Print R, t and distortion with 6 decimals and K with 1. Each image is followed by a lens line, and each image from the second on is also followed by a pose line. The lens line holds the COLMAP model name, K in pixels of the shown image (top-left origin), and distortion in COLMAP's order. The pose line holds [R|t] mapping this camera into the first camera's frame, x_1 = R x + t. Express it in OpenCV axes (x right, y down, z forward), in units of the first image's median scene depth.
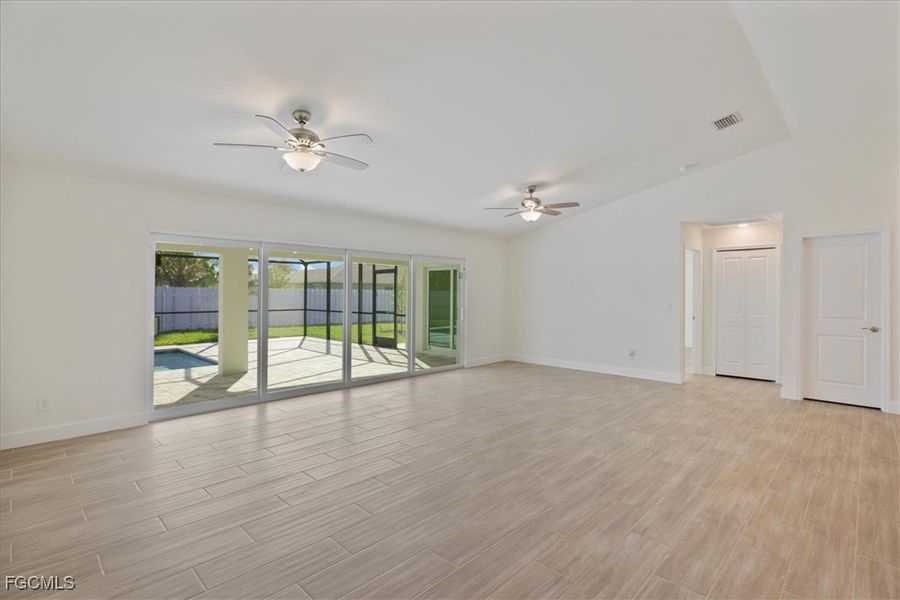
lens RADIAL K [[424.6, 0, 450.8], [0, 424.6, 295.7], [0, 0, 1]] dist [0.000655, 0.000393]
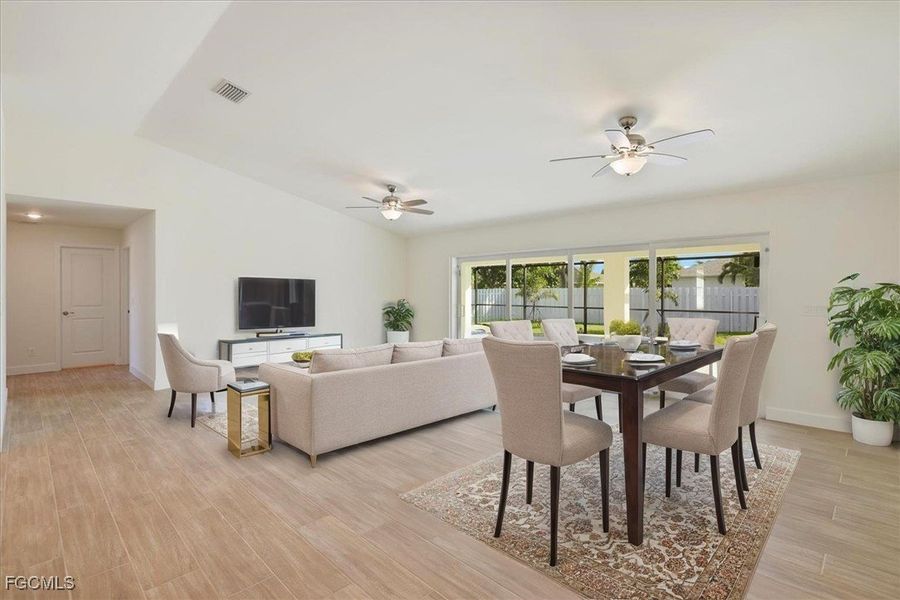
lens RADIAL K [[430.6, 0, 448.2], [0, 430.6, 298.0], [0, 0, 1]] dist [0.000356, -0.000249]
pose [[-0.015574, 0.002432, -0.999876, 1.282197], [-0.003970, 0.999989, 0.002494, 0.013289], [0.999871, 0.004009, -0.015565, 1.180672]]
